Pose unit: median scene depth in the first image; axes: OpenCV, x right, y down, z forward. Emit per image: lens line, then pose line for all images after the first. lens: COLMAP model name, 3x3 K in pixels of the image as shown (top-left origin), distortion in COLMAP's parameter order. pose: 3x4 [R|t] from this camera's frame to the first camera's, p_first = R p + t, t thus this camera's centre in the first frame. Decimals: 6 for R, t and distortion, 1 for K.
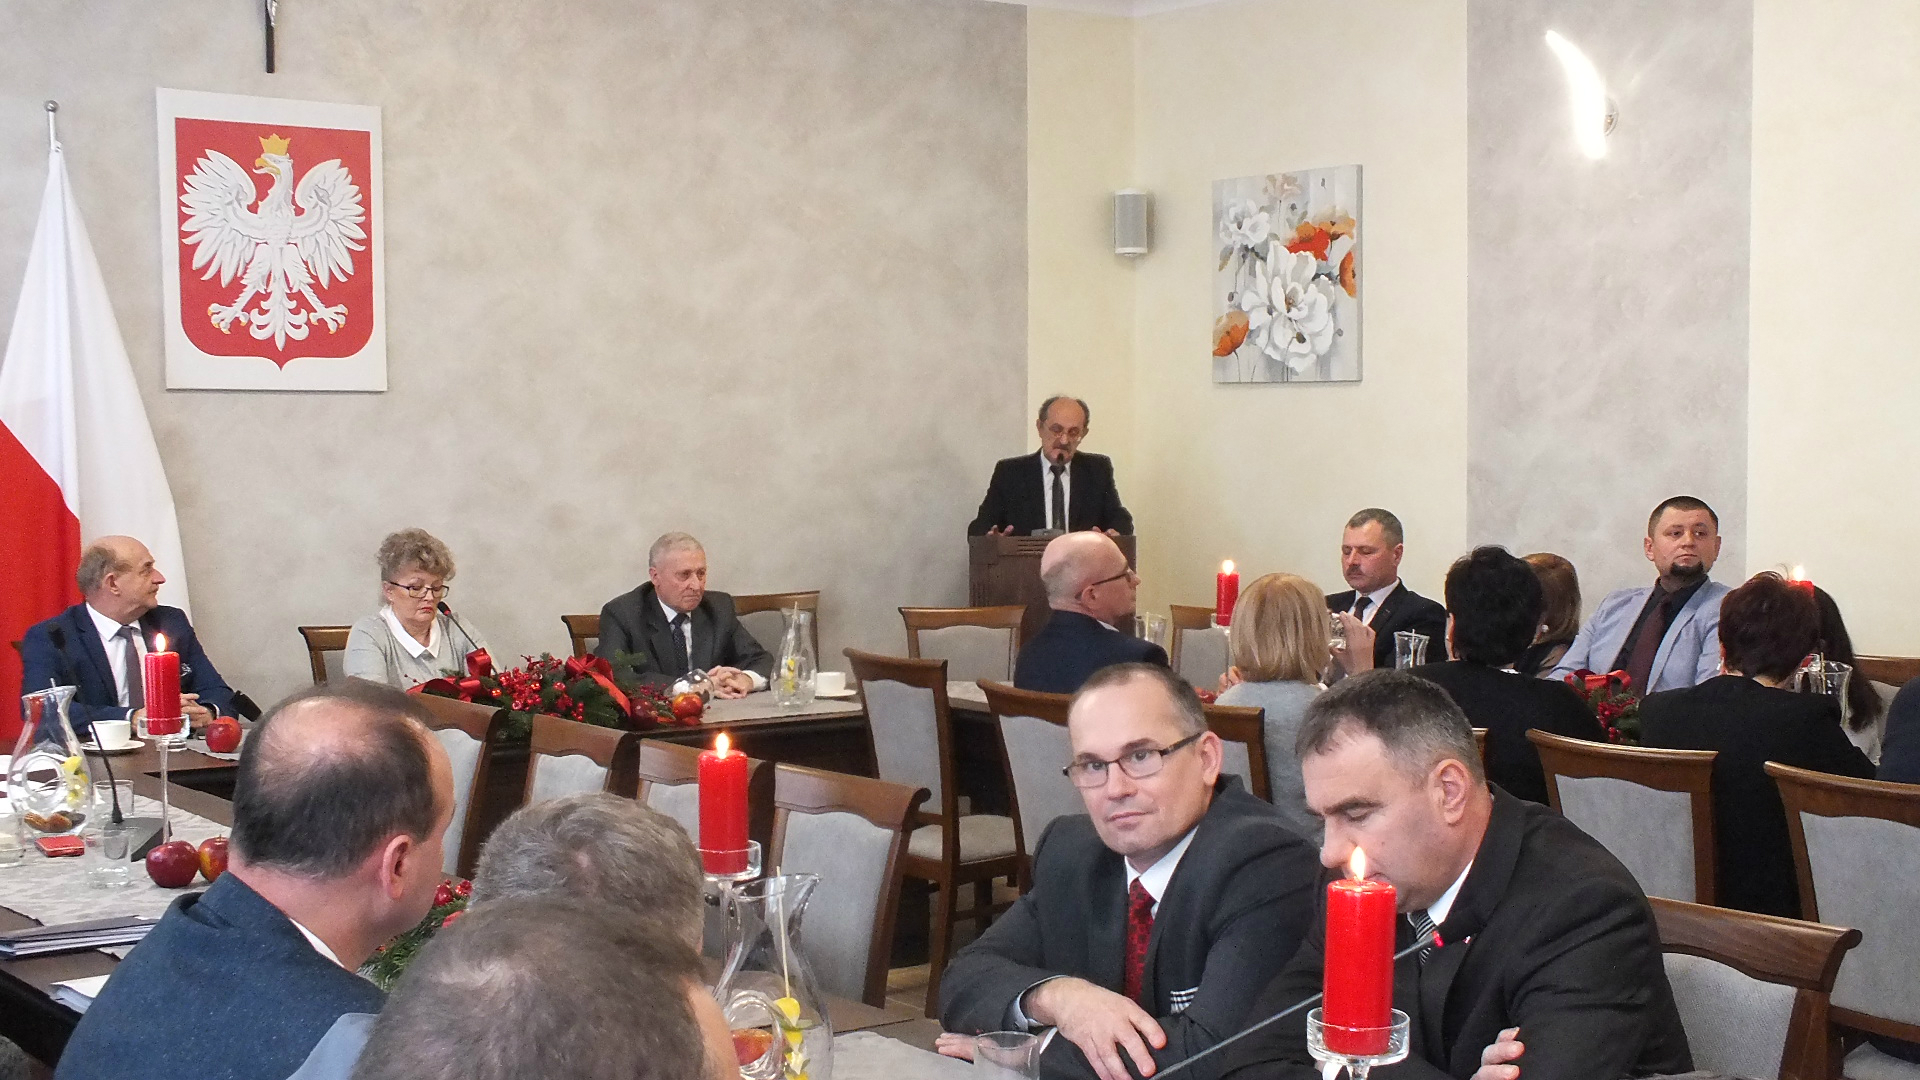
lens RADIAL K [[2658.0, 0, 960.0], [0, 2658.0, 540.0], [0, 0, 1]] dist [-0.140388, 1.254380]
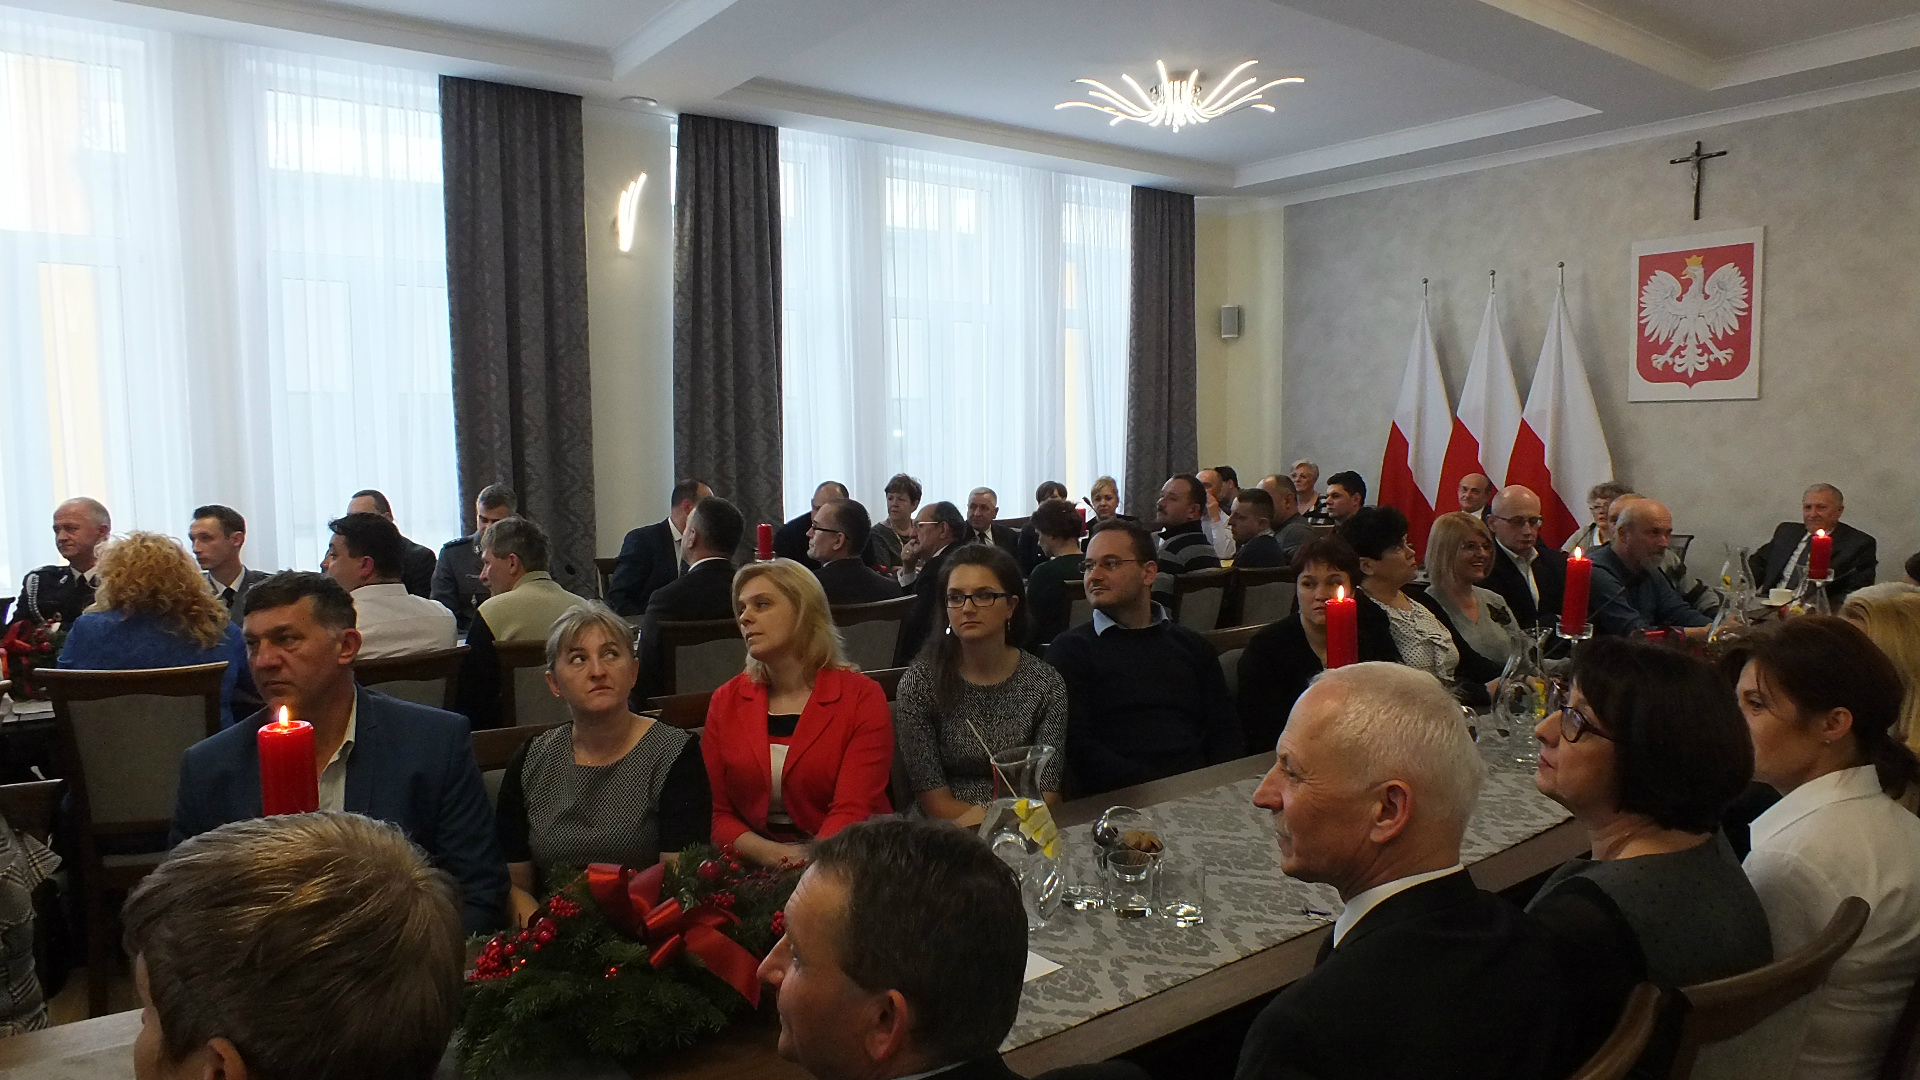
lens RADIAL K [[1357.9, 0, 960.0], [0, 1357.9, 540.0], [0, 0, 1]] dist [-0.001271, 0.000695]
pose [[-0.019780, 0.084767, -0.996204, 0.658094], [-0.028310, 0.995952, 0.085307, -0.026930], [0.999403, 0.029890, -0.017300, 0.525797]]
